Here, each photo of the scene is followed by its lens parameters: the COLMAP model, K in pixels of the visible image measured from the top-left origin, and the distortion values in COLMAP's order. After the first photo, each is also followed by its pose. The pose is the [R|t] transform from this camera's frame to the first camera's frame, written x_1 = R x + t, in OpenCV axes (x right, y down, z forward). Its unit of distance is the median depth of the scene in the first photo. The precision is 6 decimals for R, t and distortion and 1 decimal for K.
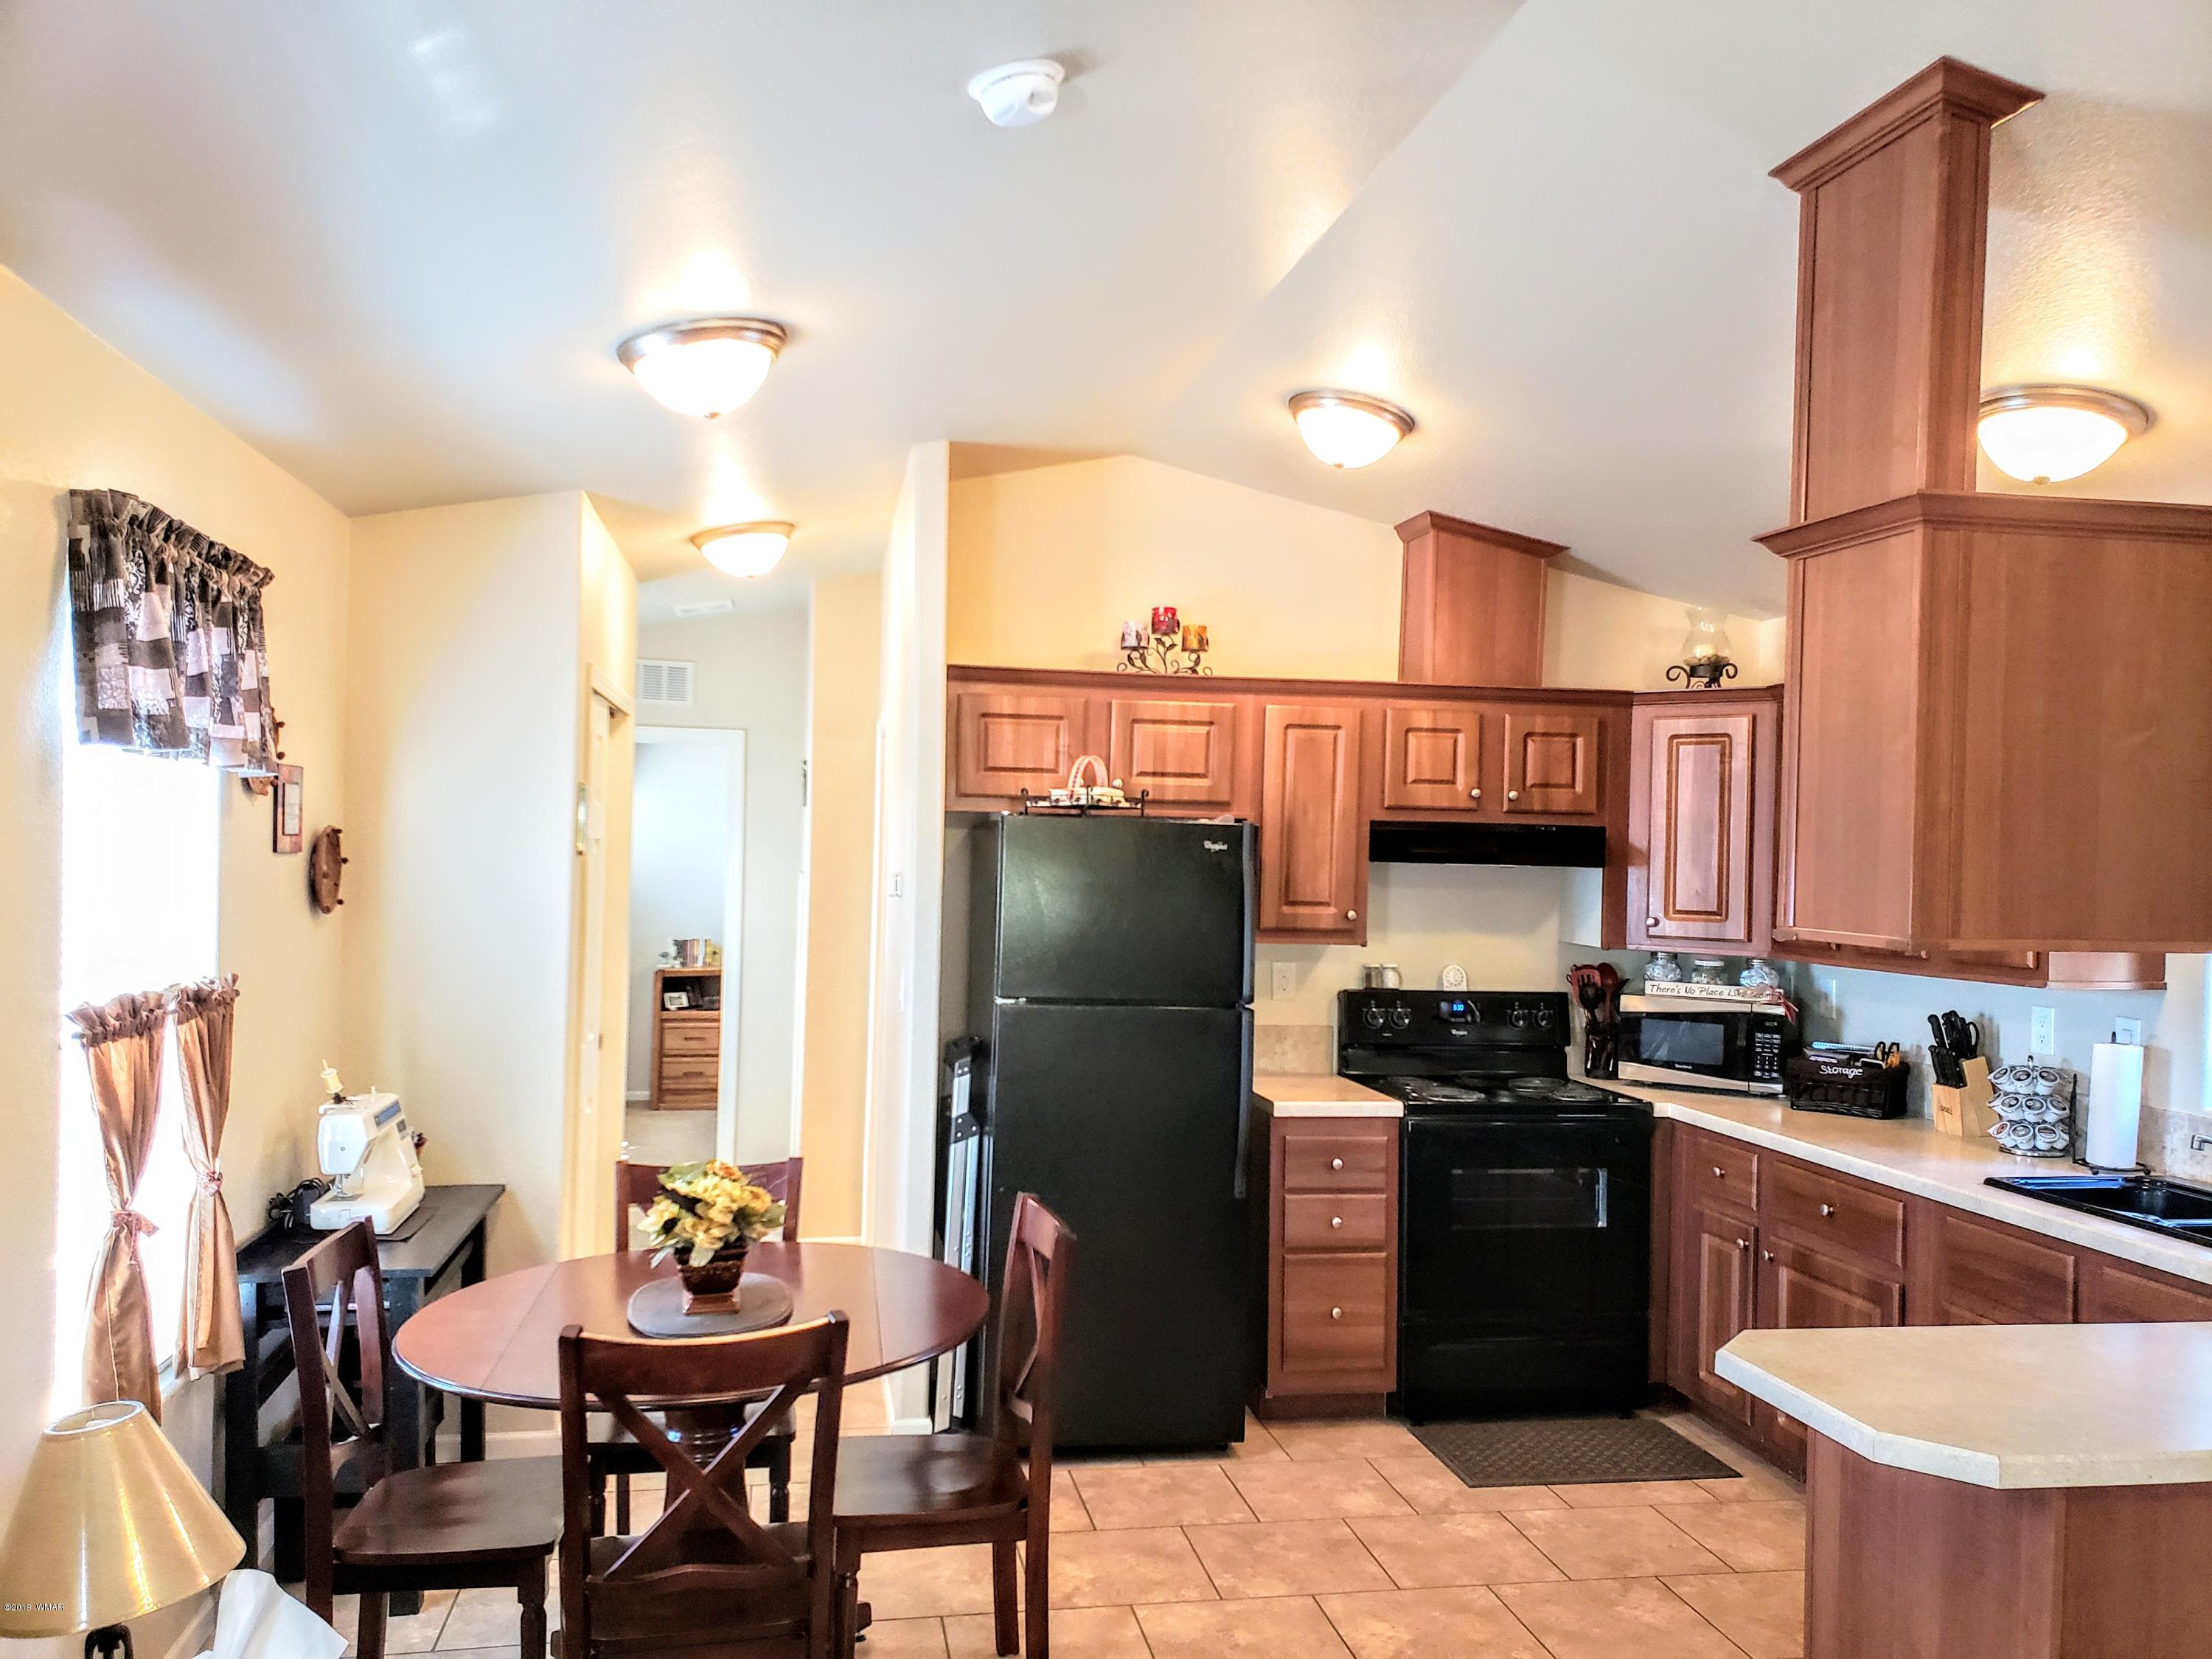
lens RADIAL K [[1721.9, 0, 1079.7], [0, 1721.9, 838.1], [0, 0, 1]] dist [0.060166, -0.099809]
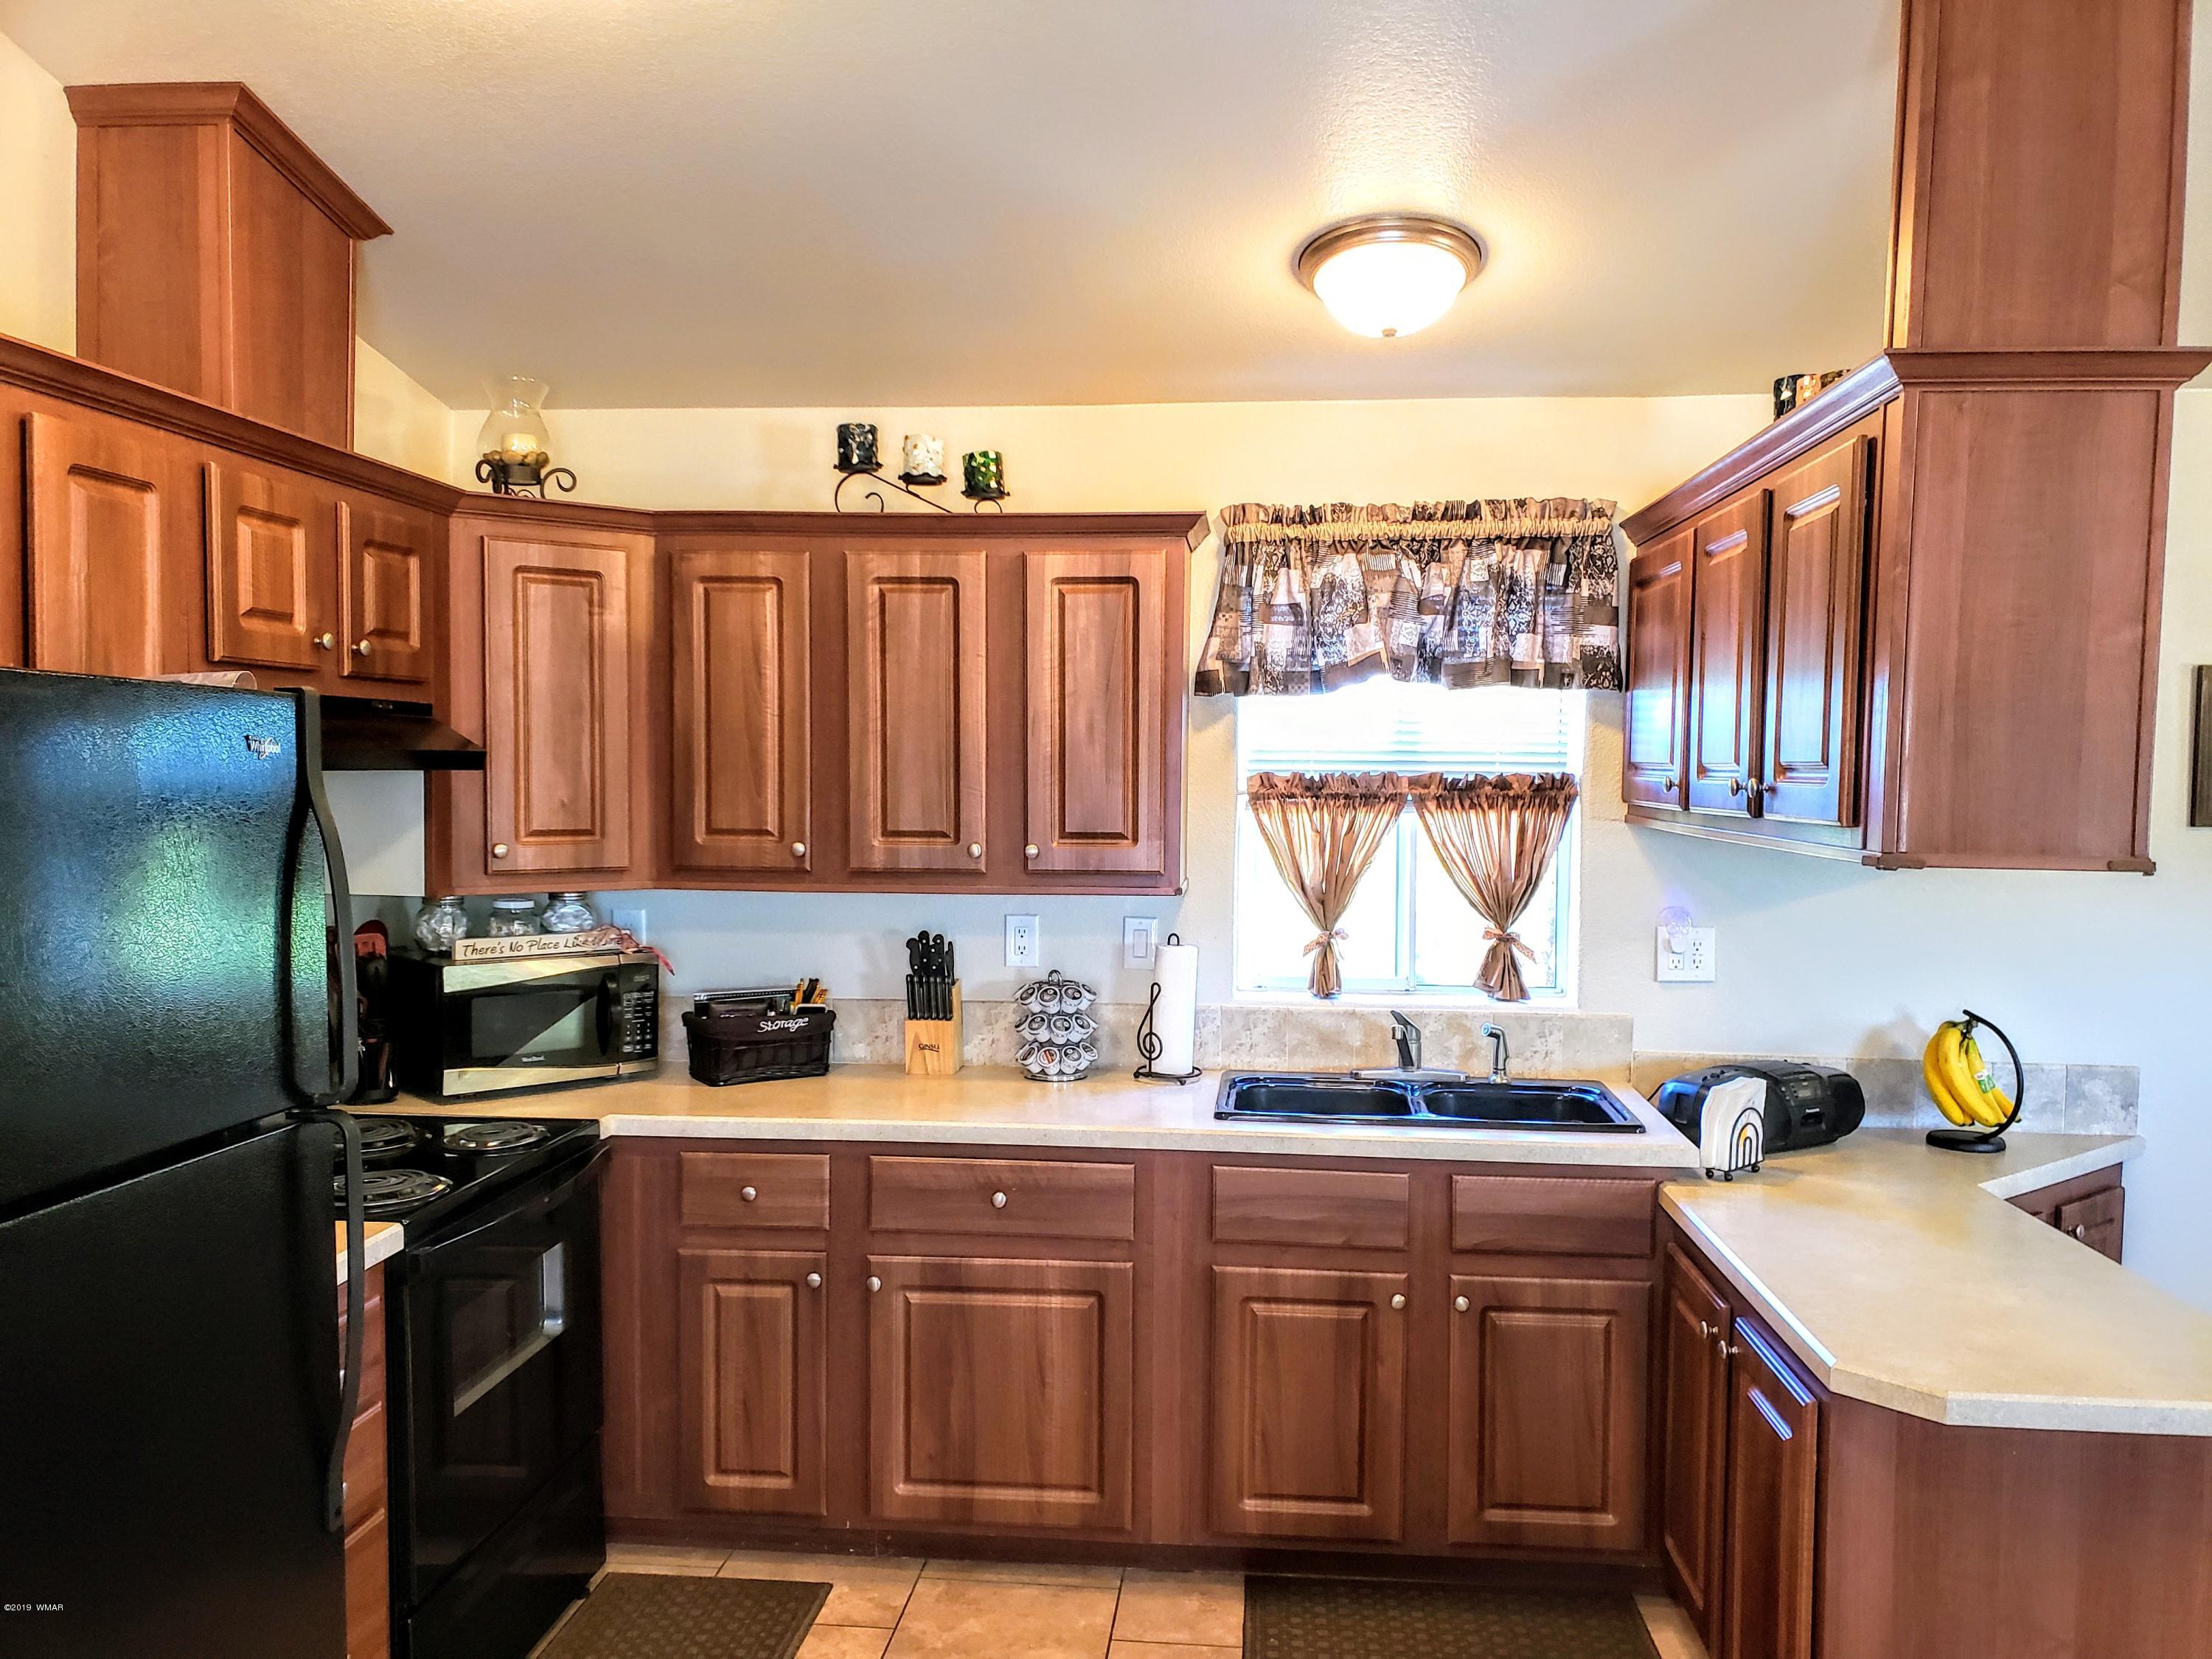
lens RADIAL K [[1721.9, 0, 1060.3], [0, 1721.9, 851.5], [0, 0, 1]] dist [0.060166, -0.099809]
pose [[0.252412, -0.069313, 0.965134, -0.264549], [-0.009705, 0.997200, 0.074154, -0.002289], [-0.967571, -0.028084, 0.251033, 0.663220]]
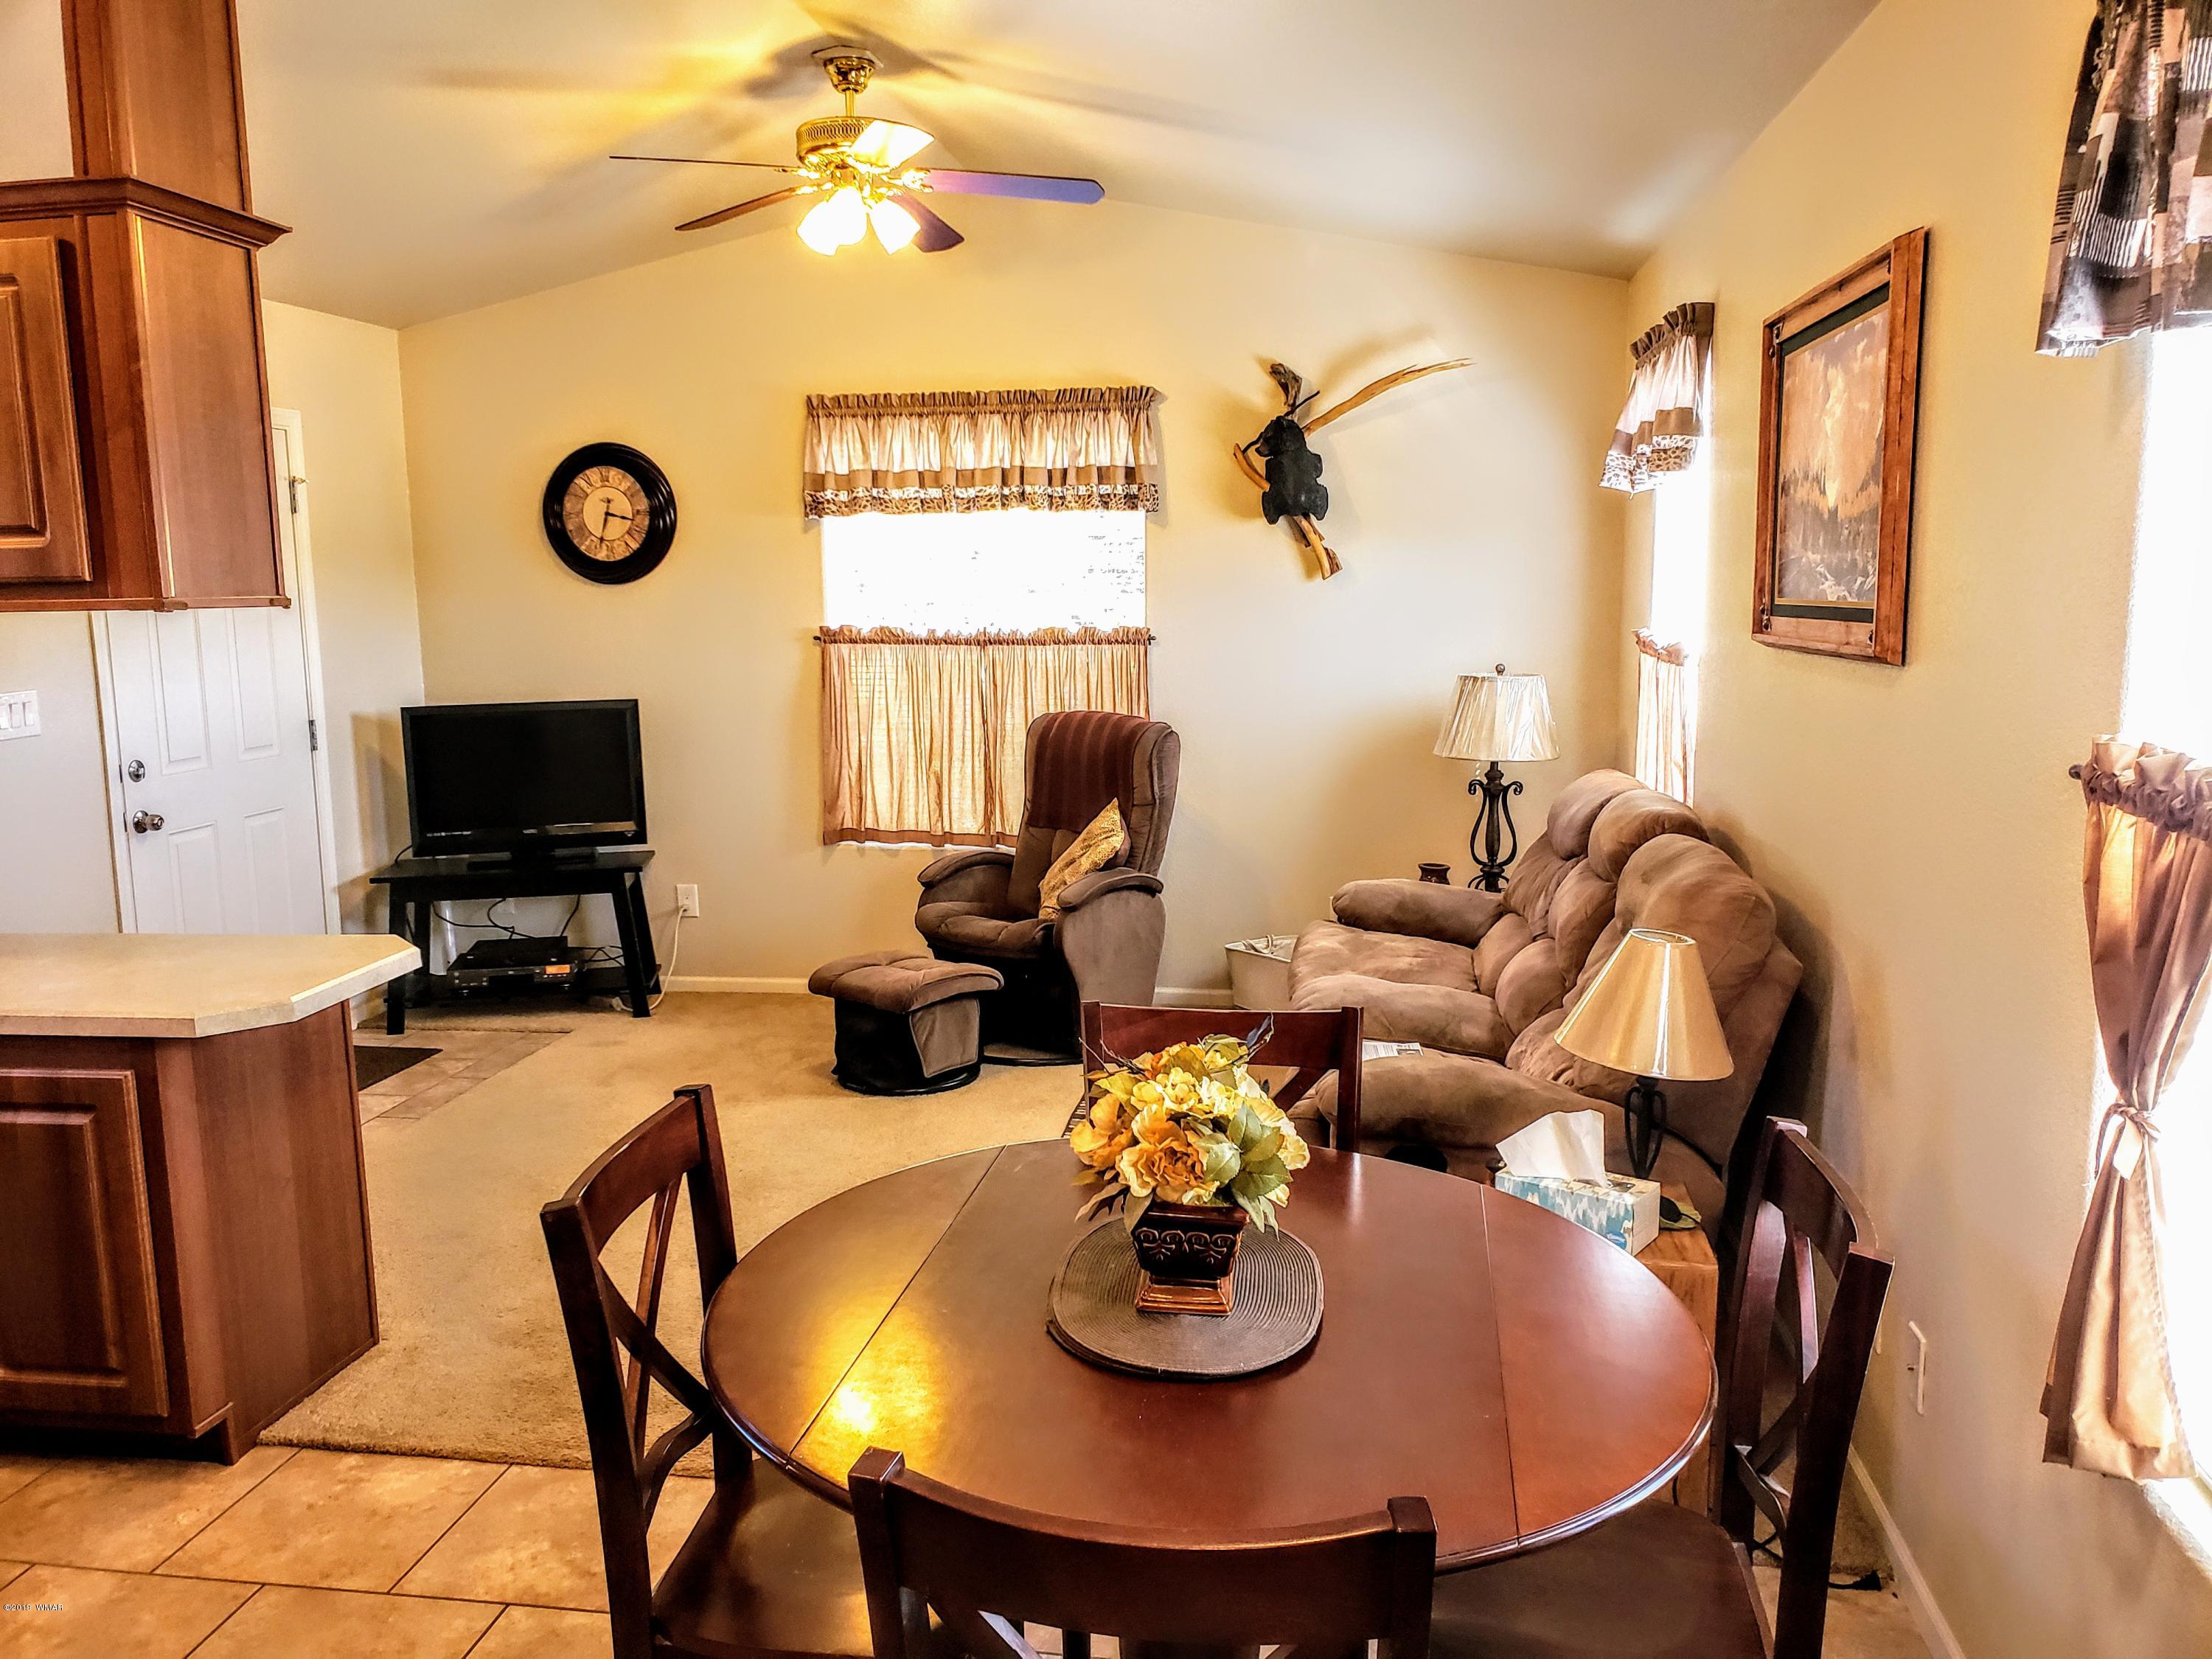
lens RADIAL K [[1721.9, 0, 1118.5], [0, 1721.9, 838.7], [0, 0, 1]] dist [0.060166, -0.099809]
pose [[-0.952916, -0.056285, 0.297963, -0.236431], [-0.012136, 0.988914, 0.147990, 0.018695], [-0.302990, 0.137406, -0.943036, 0.997537]]
